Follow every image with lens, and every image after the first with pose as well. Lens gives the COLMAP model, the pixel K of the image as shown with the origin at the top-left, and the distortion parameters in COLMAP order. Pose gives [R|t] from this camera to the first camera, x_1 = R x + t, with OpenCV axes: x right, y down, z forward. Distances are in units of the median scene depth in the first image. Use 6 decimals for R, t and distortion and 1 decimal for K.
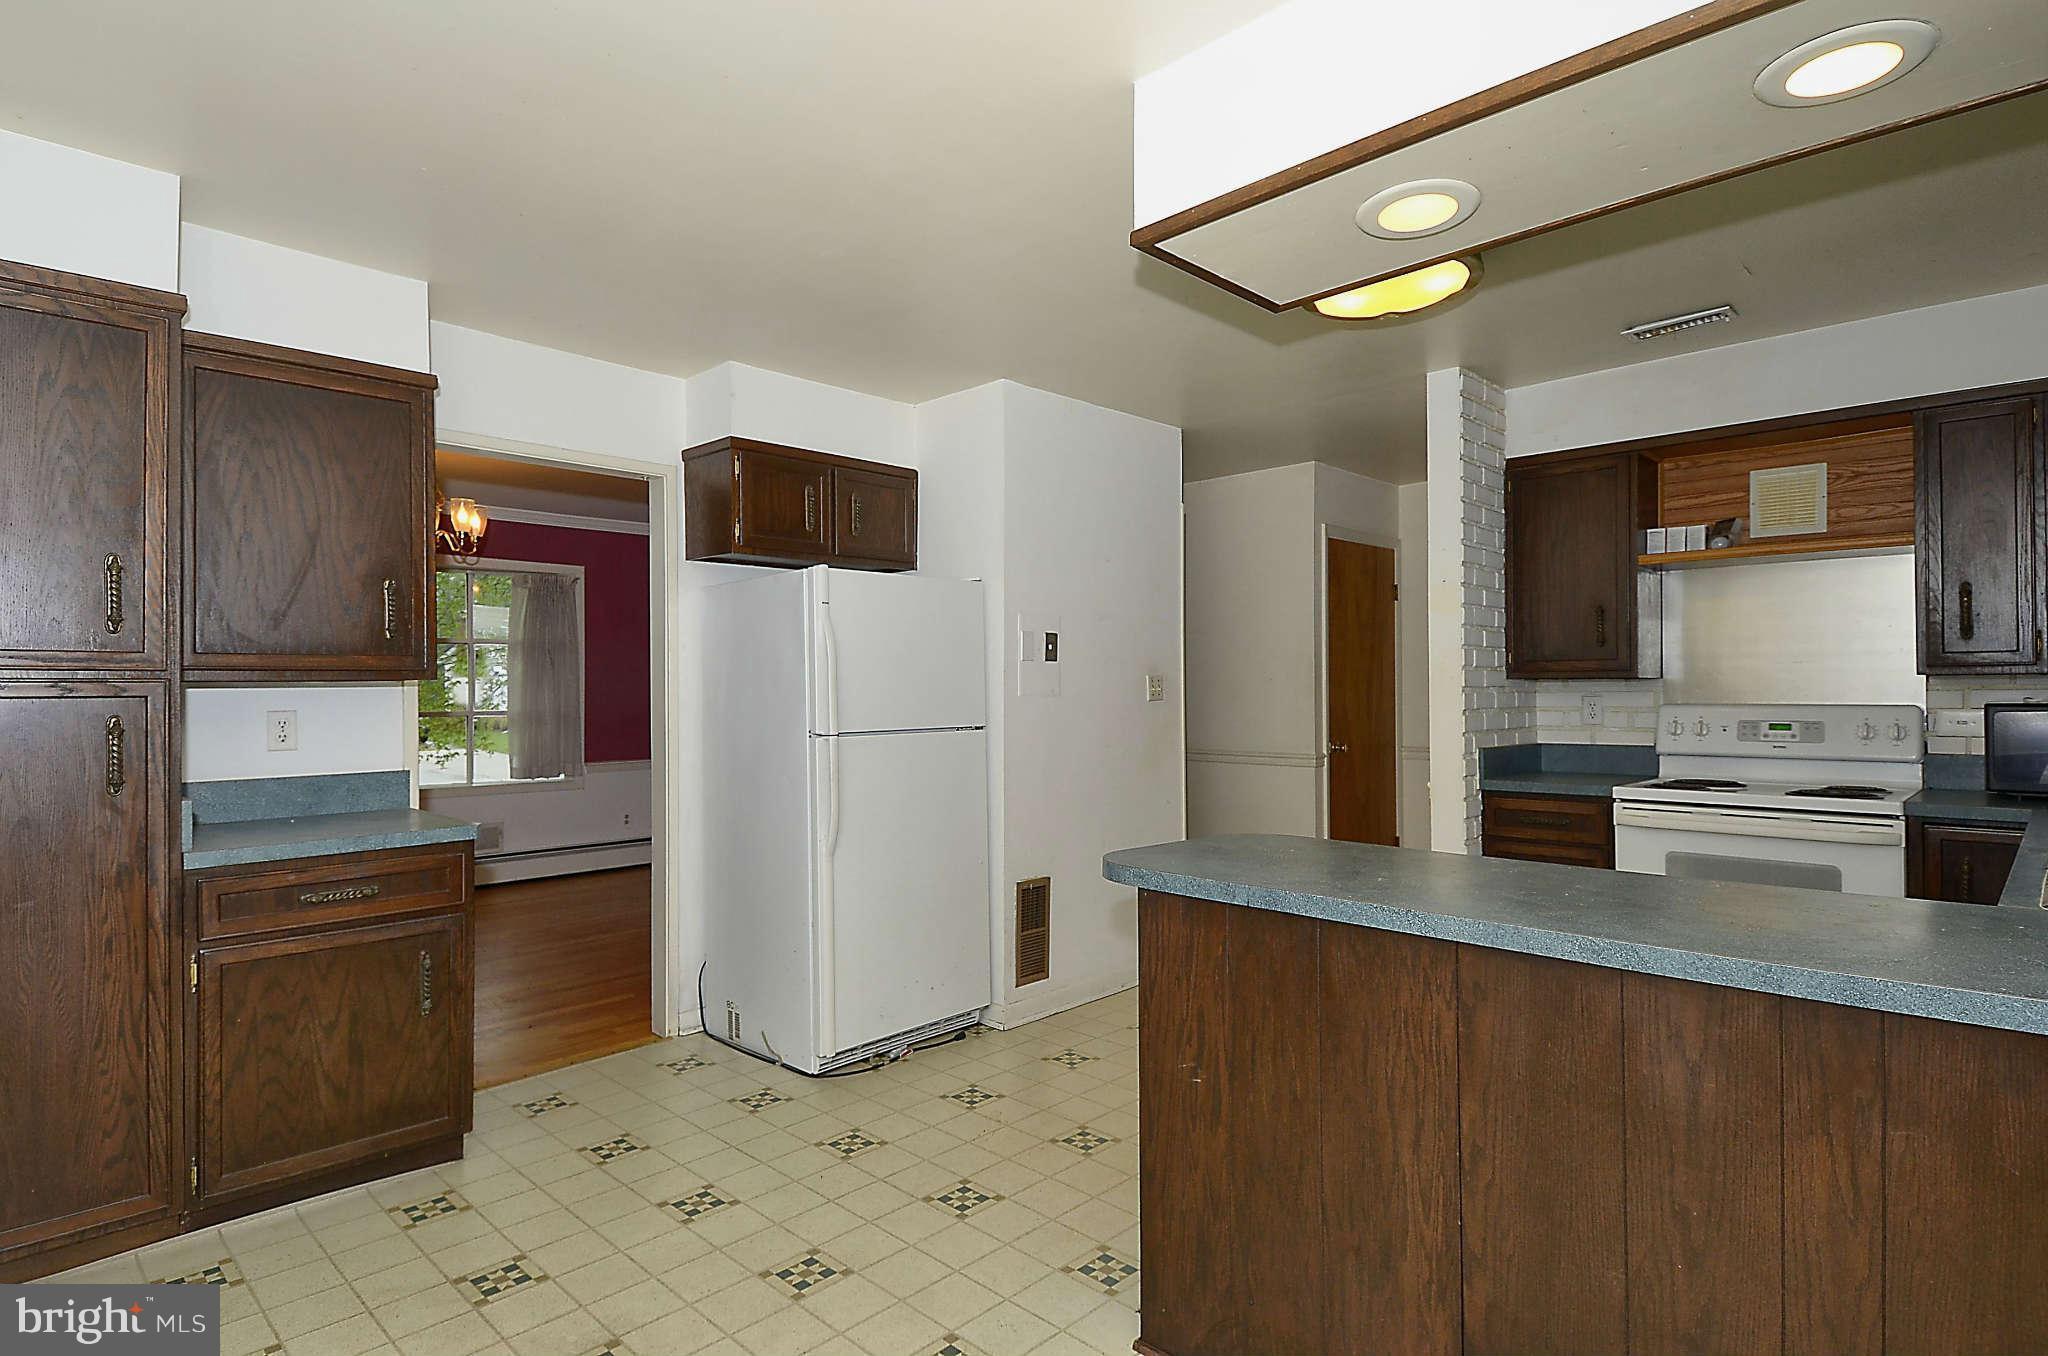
lens RADIAL K [[1050.7, 0, 1024.0], [0, 1050.7, 678.0], [0, 0, 1]] dist [-0.000095, -0.000381]
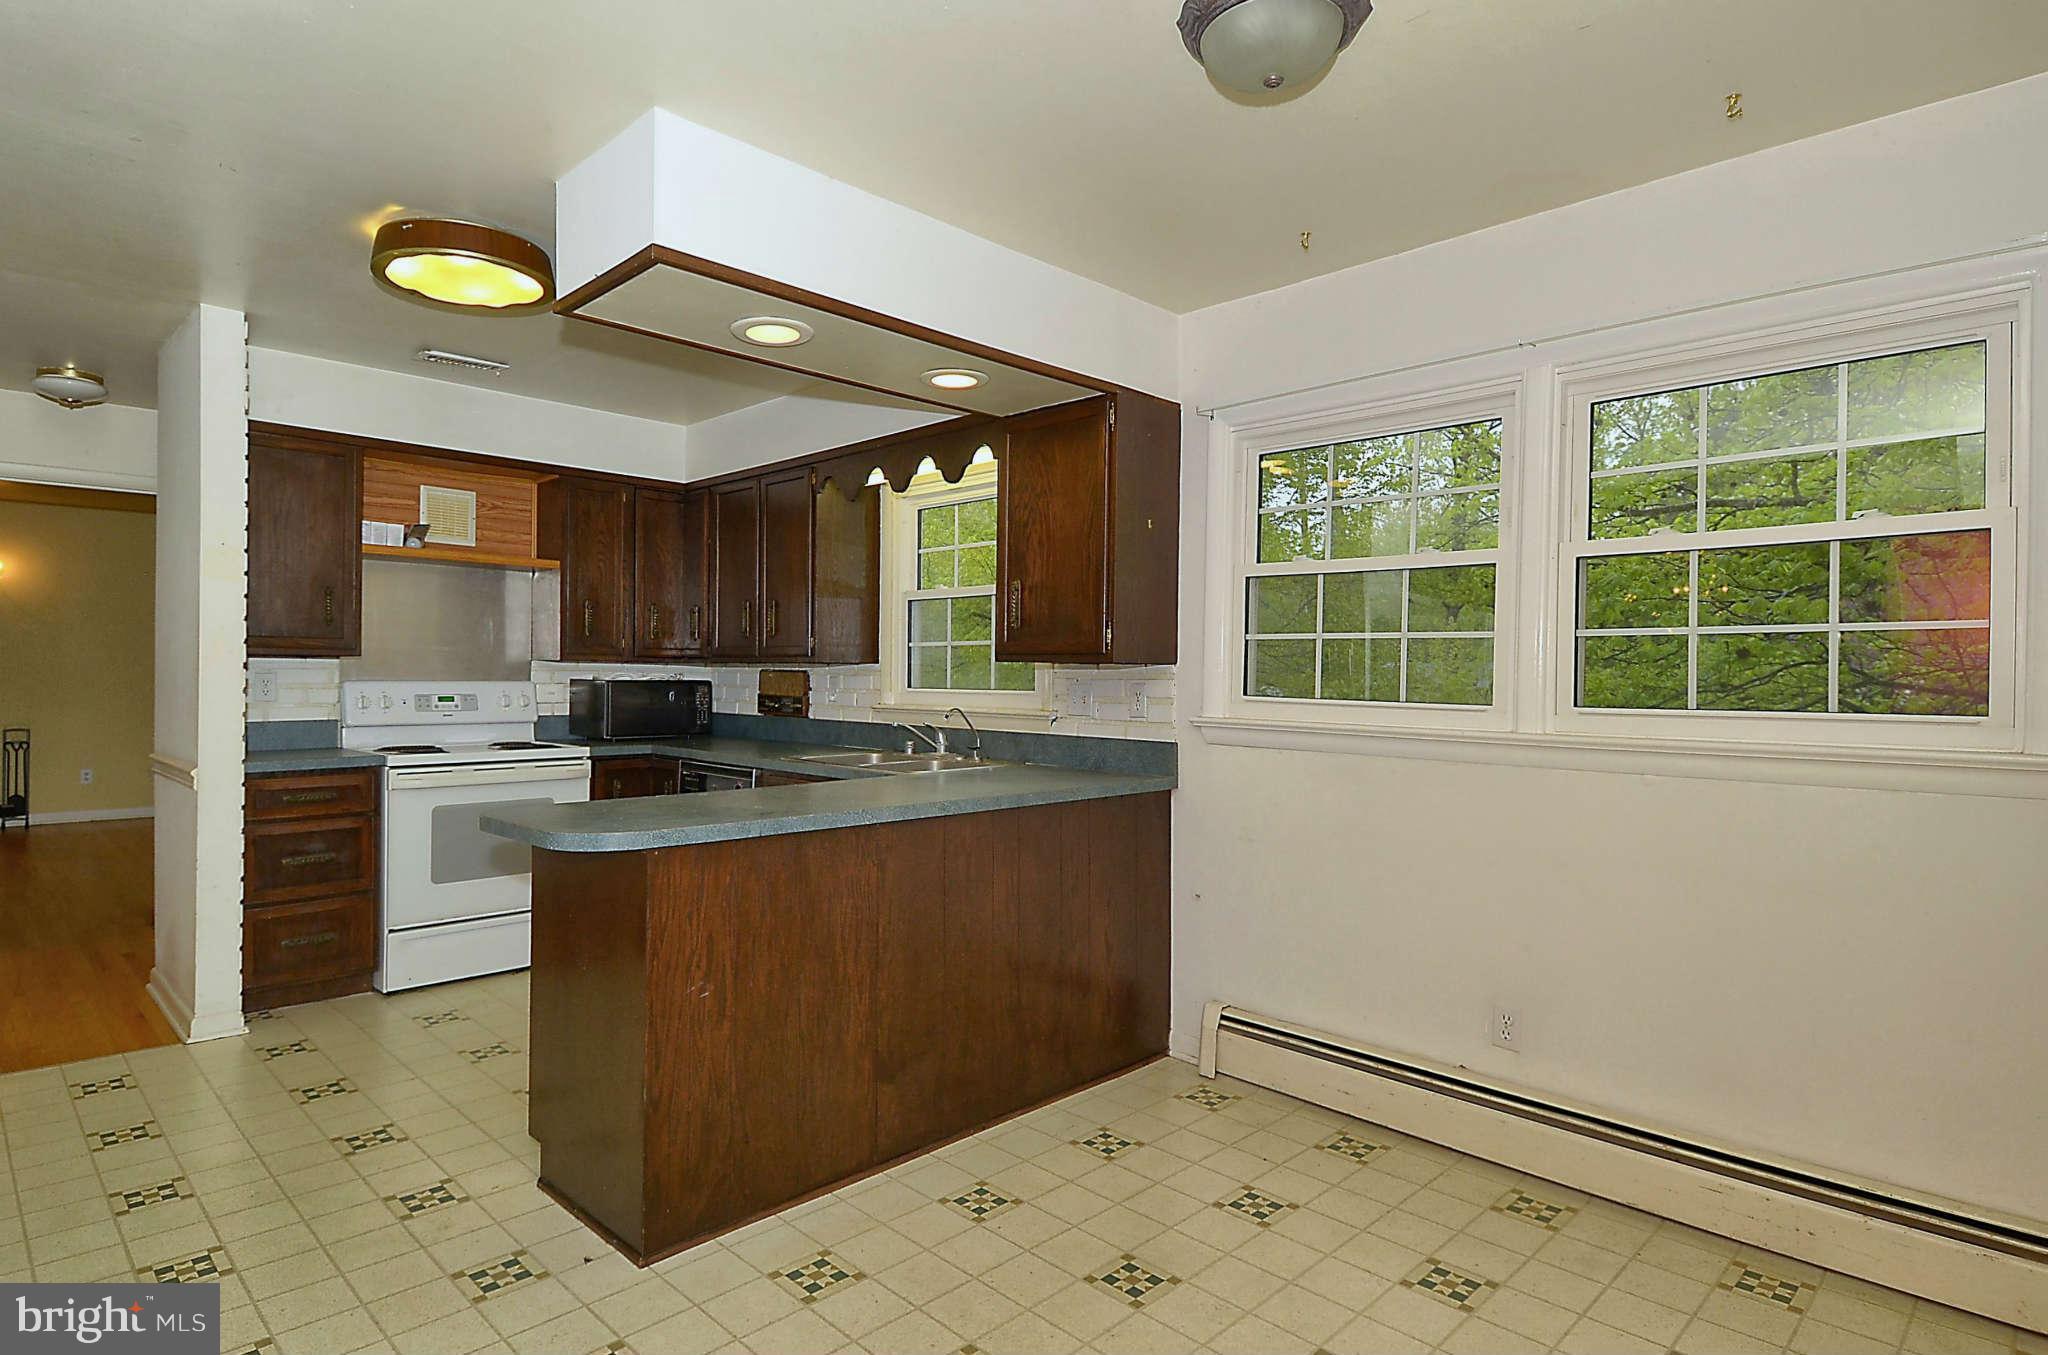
lens RADIAL K [[1059.9, 0, 1014.6], [0, 1059.9, 675.8], [0, 0, 1]] dist [0.029115, -0.000854]
pose [[0.008940, 0.001961, 0.999958, -0.540811], [-0.023806, 0.999715, -0.001748, 0.005672], [-0.999677, -0.023789, 0.008984, 0.329146]]
